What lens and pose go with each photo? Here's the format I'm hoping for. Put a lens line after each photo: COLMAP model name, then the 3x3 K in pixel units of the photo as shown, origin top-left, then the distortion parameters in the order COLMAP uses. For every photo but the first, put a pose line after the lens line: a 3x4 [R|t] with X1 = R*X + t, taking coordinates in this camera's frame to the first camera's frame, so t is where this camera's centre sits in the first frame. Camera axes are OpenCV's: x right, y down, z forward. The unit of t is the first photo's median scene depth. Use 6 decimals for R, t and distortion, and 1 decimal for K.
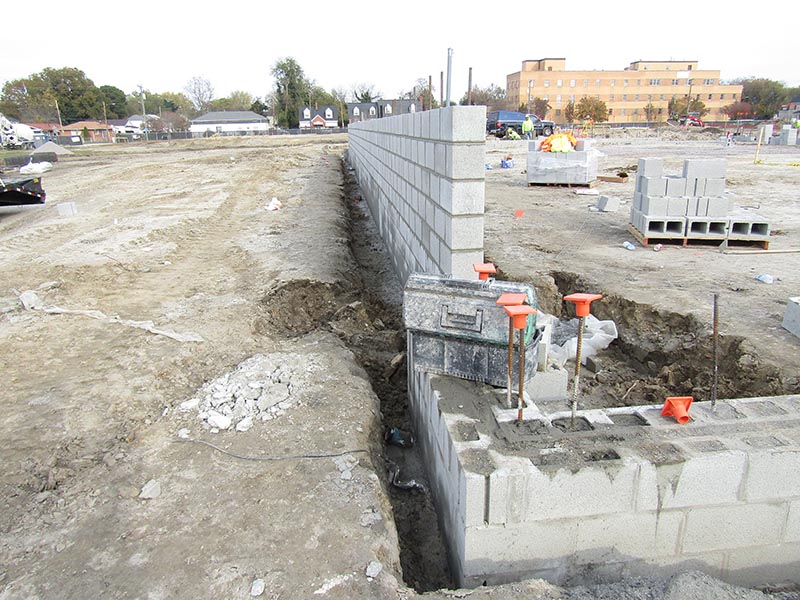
lens RADIAL K [[619.3, 0, 400.0], [0, 619.3, 300.0], [0, 0, 1]] dist [-0.006589, -0.004708]
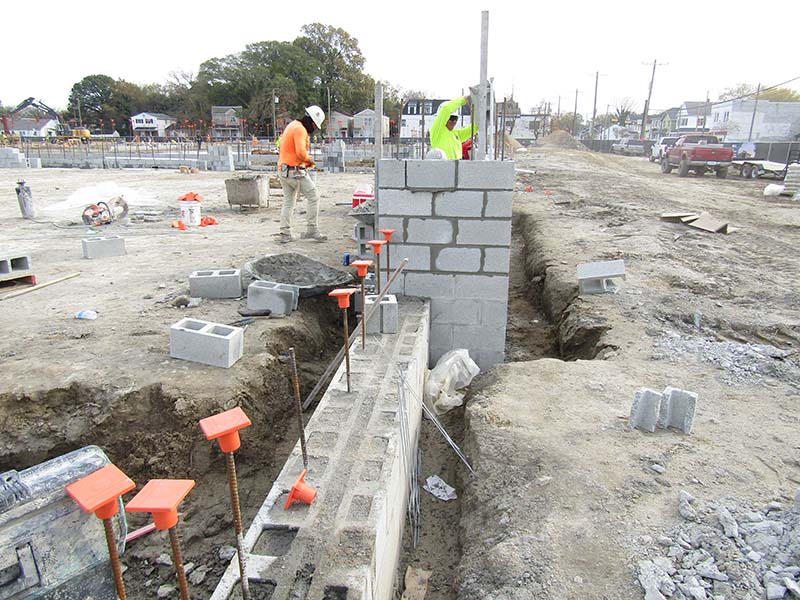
lens RADIAL K [[574.2, 0, 400.0], [0, 574.2, 300.0], [0, 0, 1]] dist [-0.002353, -0.003344]
pose [[0.209759, -0.253189, 0.944403, -0.132254], [0.259968, 0.945566, 0.195760, -0.128335], [-0.942559, 0.204452, 0.264162, 0.427321]]
